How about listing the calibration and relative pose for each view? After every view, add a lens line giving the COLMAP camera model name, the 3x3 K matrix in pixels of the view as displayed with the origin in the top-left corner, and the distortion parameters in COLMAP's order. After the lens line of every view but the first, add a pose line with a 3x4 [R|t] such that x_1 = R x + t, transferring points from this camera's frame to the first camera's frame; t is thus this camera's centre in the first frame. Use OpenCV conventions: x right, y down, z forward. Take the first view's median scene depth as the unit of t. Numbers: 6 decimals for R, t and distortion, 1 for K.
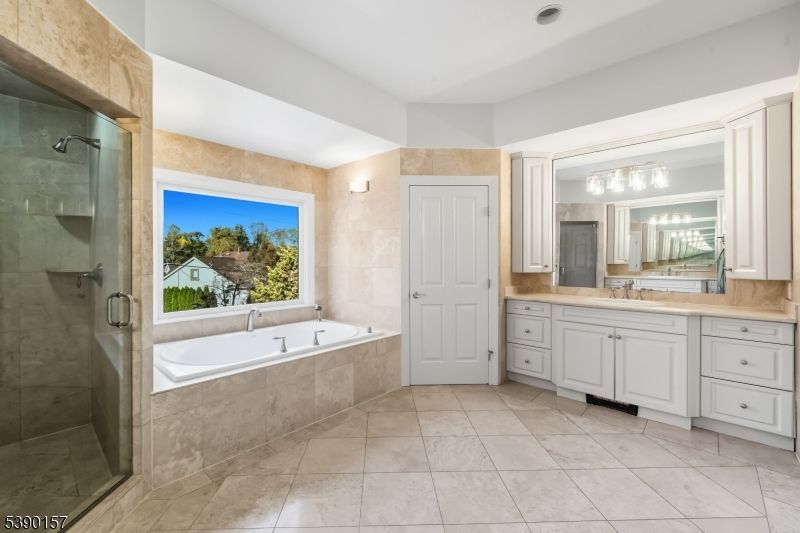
lens RADIAL K [[339.1, 0, 387.9], [0, 339.1, 261.6], [0, 0, 1]] dist [0.000388, -0.000320]
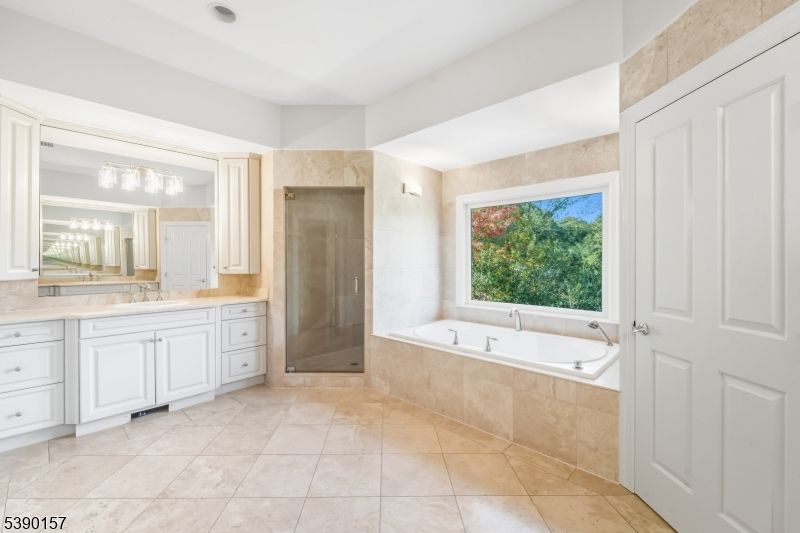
lens RADIAL K [[335.6, 0, 389.0], [0, 335.6, 262.6], [0, 0, 1]] dist [0.008330, -0.000697]
pose [[-0.014141, 0.006459, -0.999879, 0.655710], [-0.004675, 0.999968, 0.006525, -0.005688], [0.999889, 0.004767, -0.014111, 0.664167]]
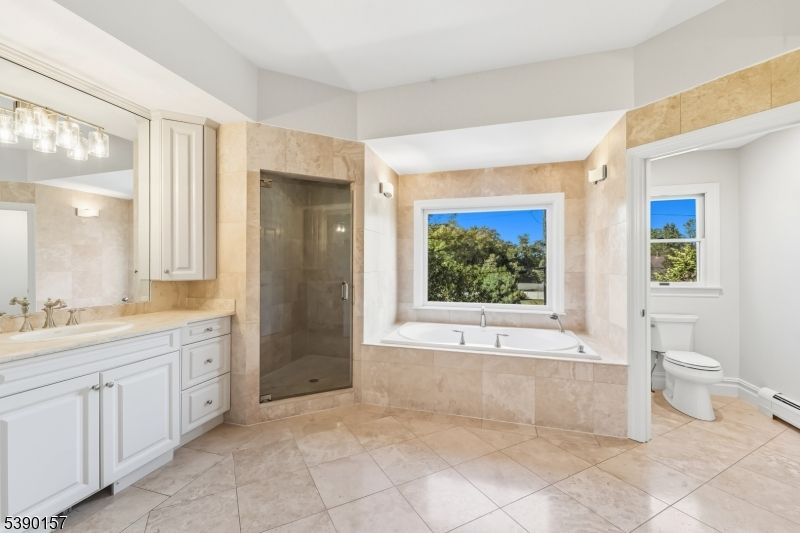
lens RADIAL K [[335.6, 0, 389.0], [0, 335.6, 262.6], [0, 0, 1]] dist [0.008330, -0.000697]
pose [[0.440153, -0.003527, -0.897916, 0.499826], [-0.007726, 0.999940, -0.007715, 0.001222], [0.897889, 0.010333, 0.440100, 0.231724]]
